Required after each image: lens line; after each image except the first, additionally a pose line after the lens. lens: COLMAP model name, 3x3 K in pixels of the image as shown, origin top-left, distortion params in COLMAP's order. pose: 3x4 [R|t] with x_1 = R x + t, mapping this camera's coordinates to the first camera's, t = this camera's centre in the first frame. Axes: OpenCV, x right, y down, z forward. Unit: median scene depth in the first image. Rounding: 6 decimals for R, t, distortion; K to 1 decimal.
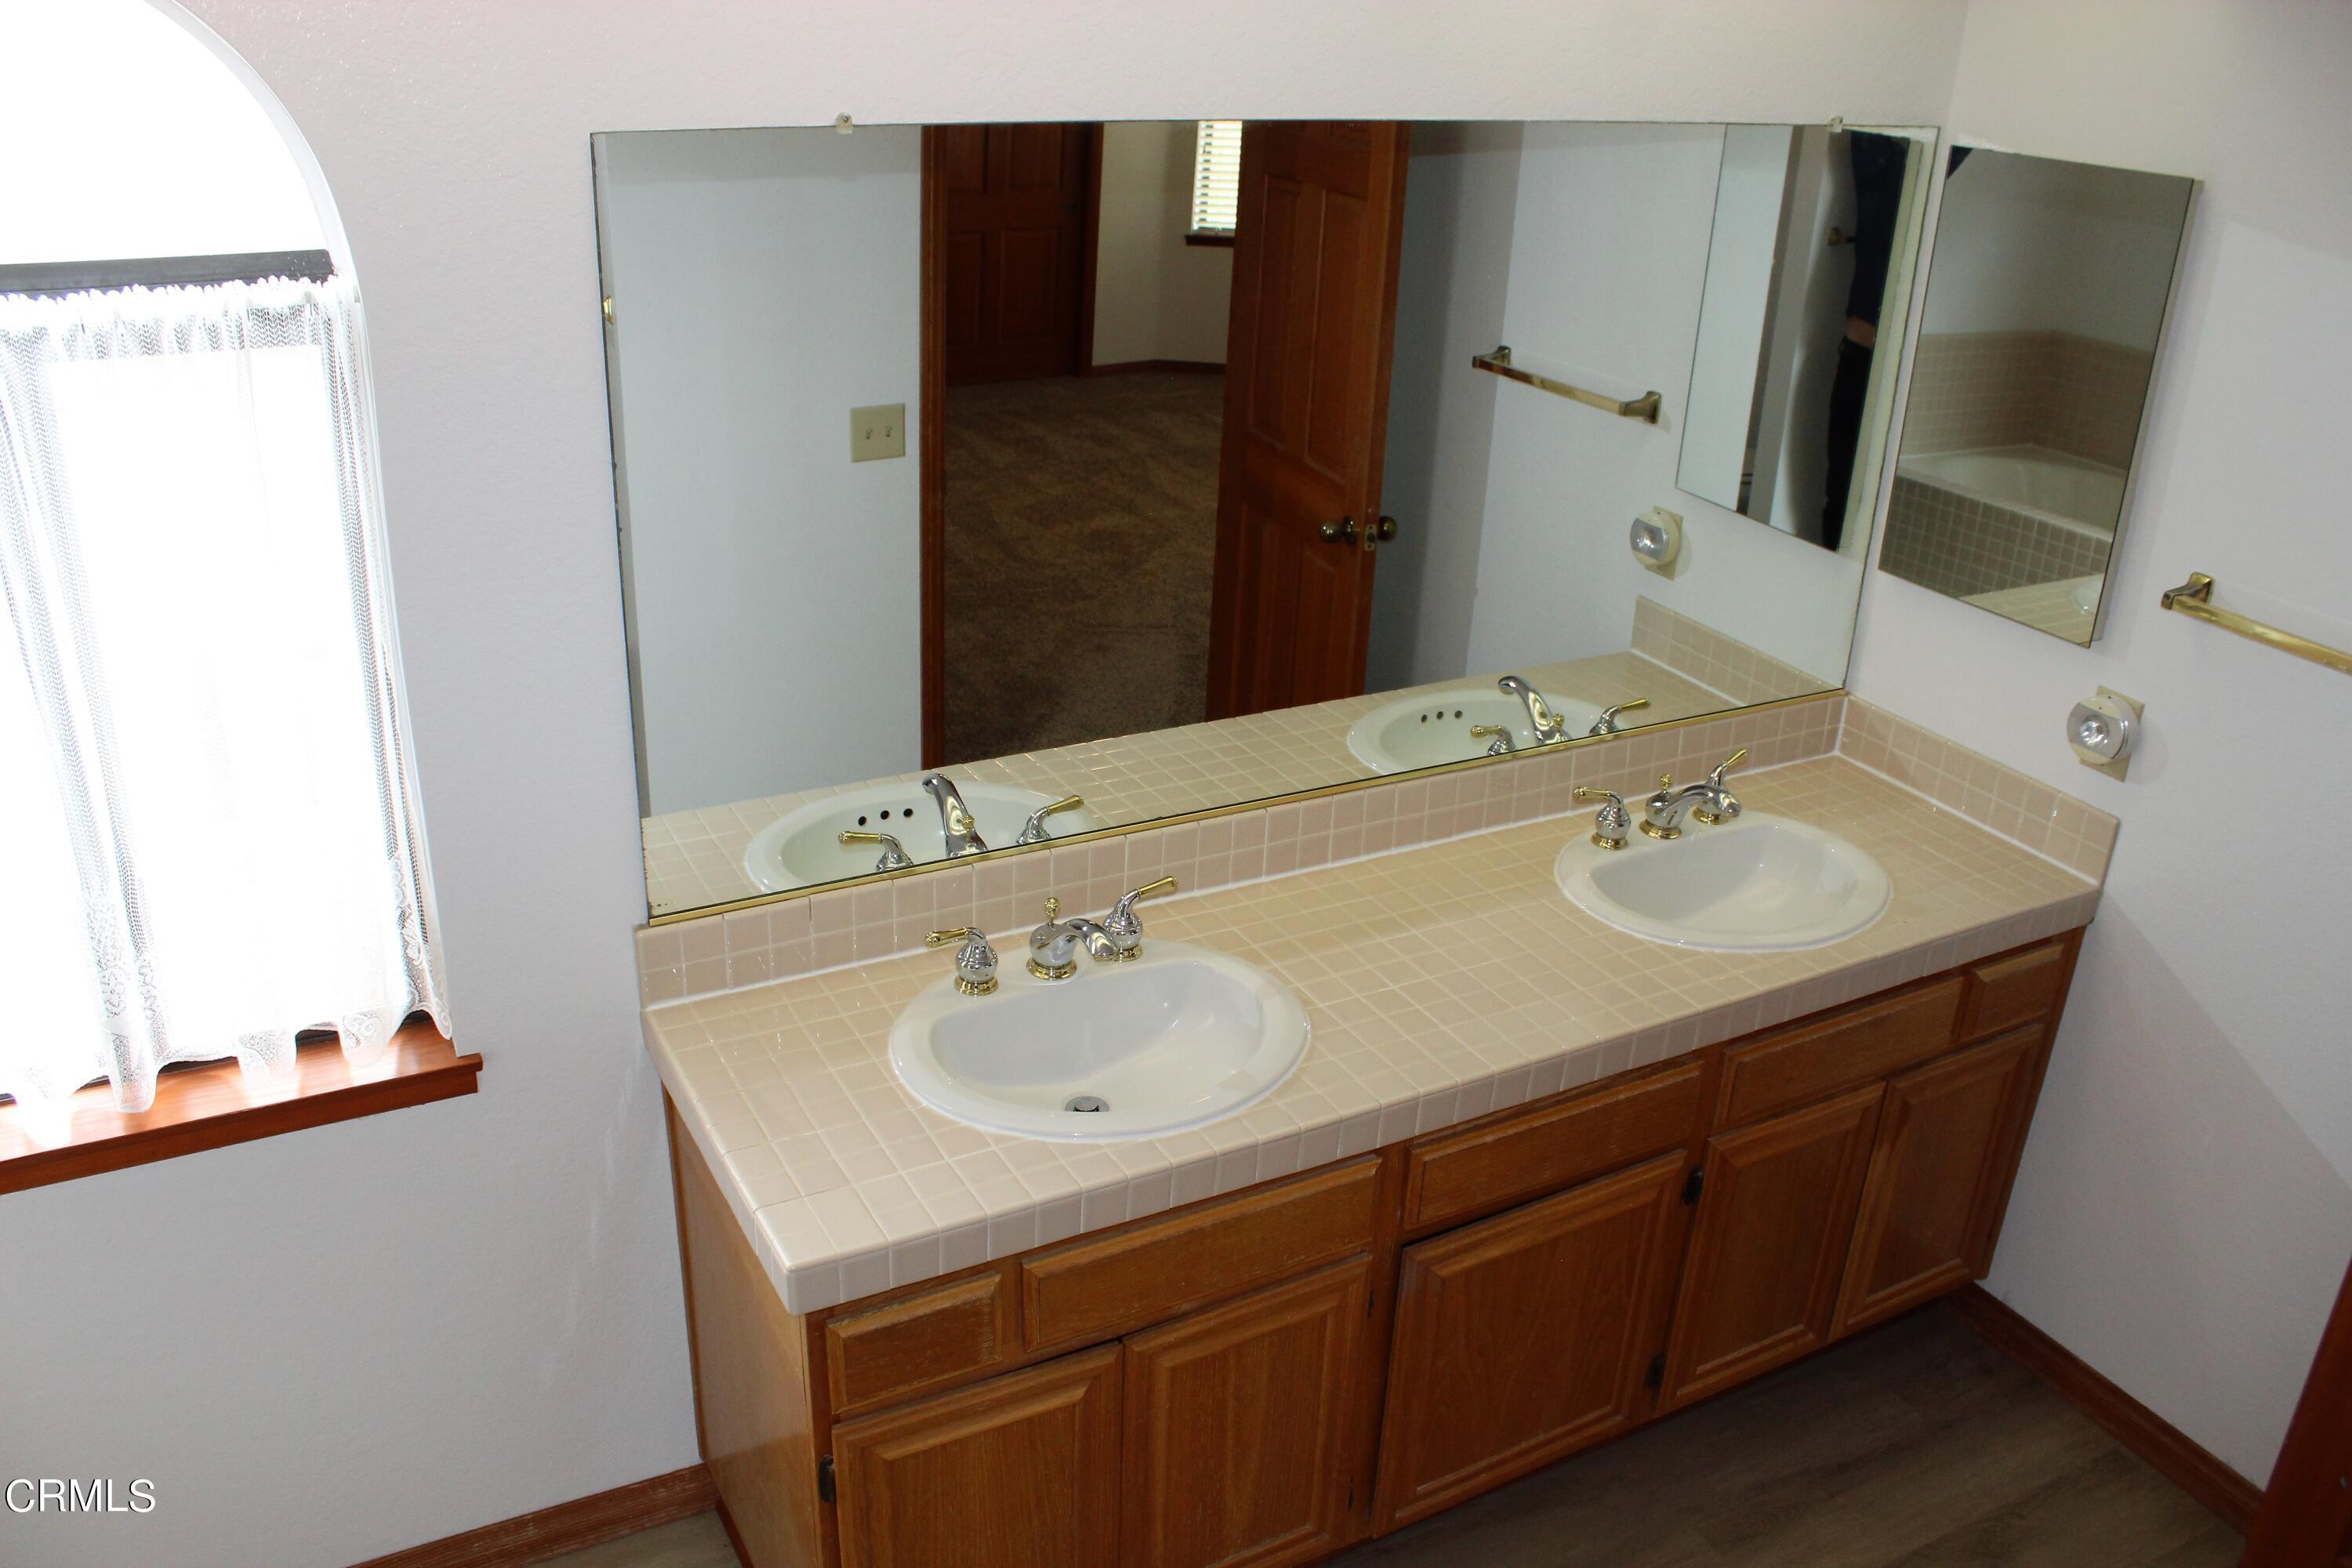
lens RADIAL K [[1947.0, 0, 1176.0], [0, 1947.0, 784.0], [0, 0, 1]] dist [-0.160717, 0.108541]
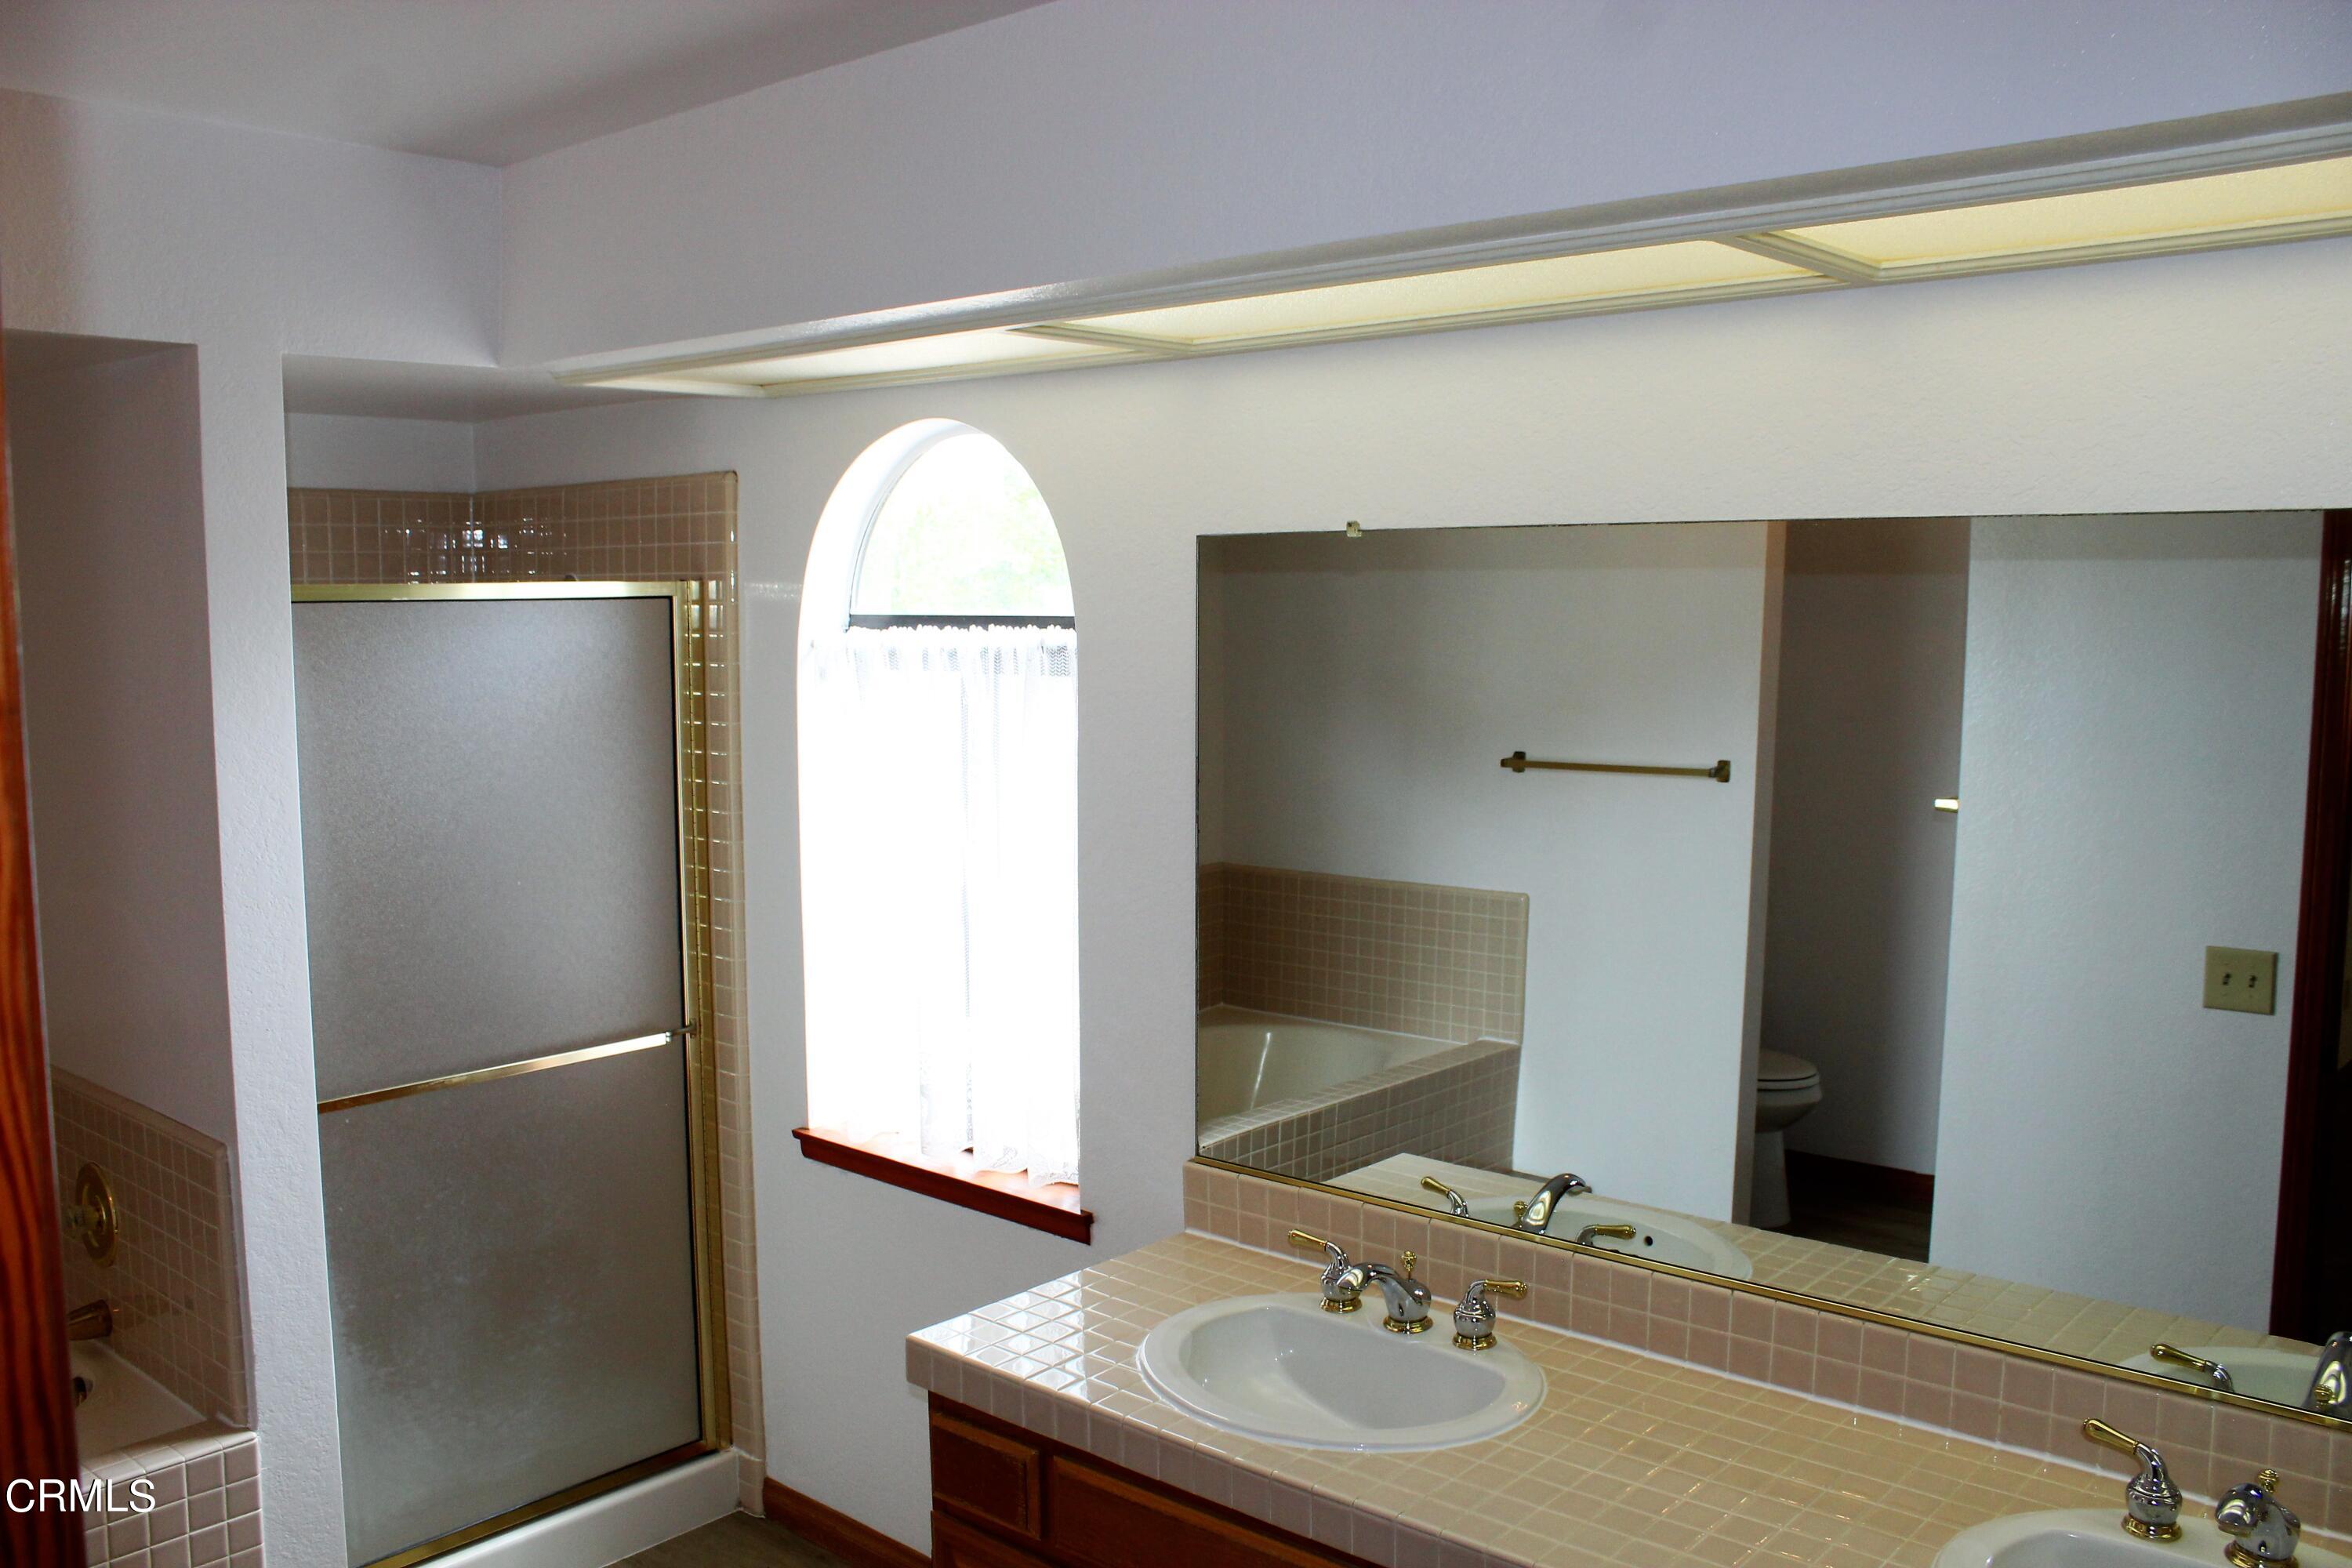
lens RADIAL K [[1947.0, 0, 1176.0], [0, 1947.0, 784.0], [0, 0, 1]] dist [-0.160717, 0.108541]
pose [[0.317959, 0.037725, -0.947354, 0.911072], [-0.355883, 0.930893, -0.082375, -0.044223], [0.878777, 0.363339, 0.309412, 0.526757]]
